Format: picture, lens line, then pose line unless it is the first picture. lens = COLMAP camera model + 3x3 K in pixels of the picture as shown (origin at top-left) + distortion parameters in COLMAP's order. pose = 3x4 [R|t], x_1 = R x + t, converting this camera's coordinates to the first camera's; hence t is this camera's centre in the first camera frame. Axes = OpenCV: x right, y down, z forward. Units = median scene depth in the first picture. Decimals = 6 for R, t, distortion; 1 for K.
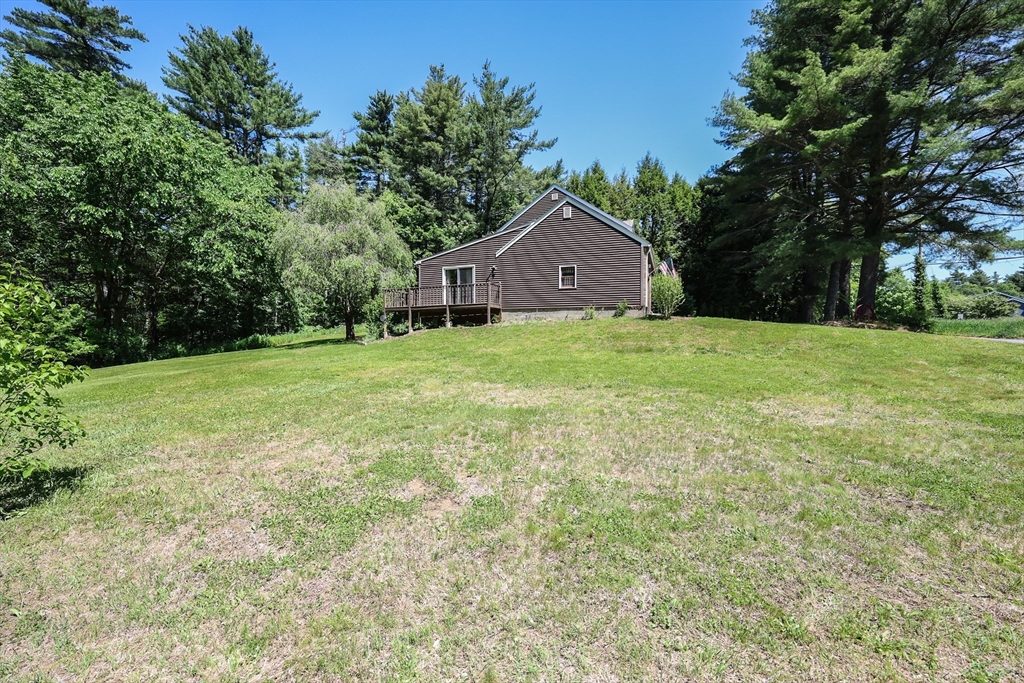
lens RADIAL K [[408.7, 0, 512.0], [0, 408.7, 341.5], [0, 0, 1]] dist [-0.001392, 0.000245]
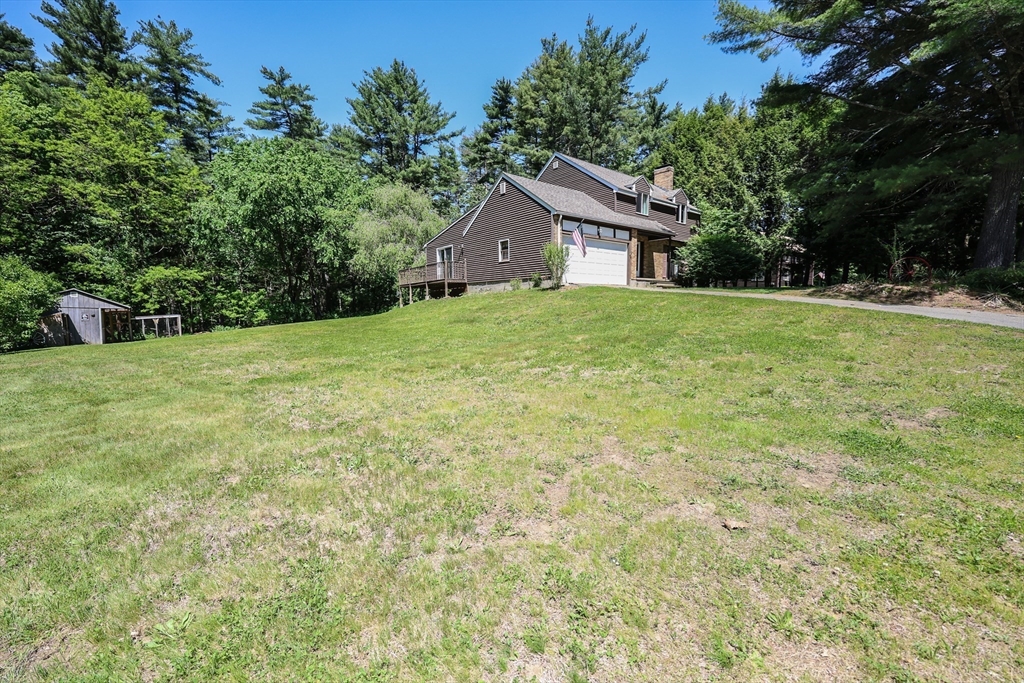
lens RADIAL K [[408.7, 0, 512.0], [0, 408.7, 341.5], [0, 0, 1]] dist [-0.001392, 0.000245]
pose [[0.869252, 0.033997, -0.493199, 0.600132], [0.004322, 0.997072, 0.076348, -0.002954], [0.494350, -0.068498, 0.866560, 0.065365]]
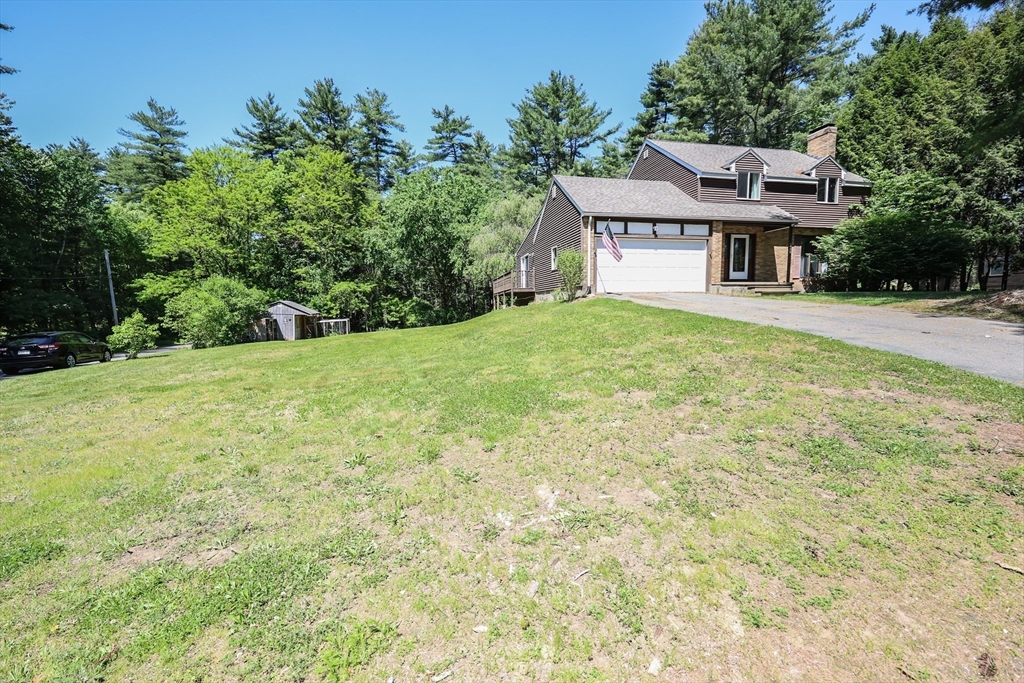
lens RADIAL K [[408.7, 0, 512.0], [0, 408.7, 341.5], [0, 0, 1]] dist [-0.001392, 0.000245]
pose [[0.544810, 0.062434, -0.836232, 0.813796], [-0.000142, 0.997231, 0.074361, -0.024804], [0.838559, -0.040394, 0.543311, 0.315595]]
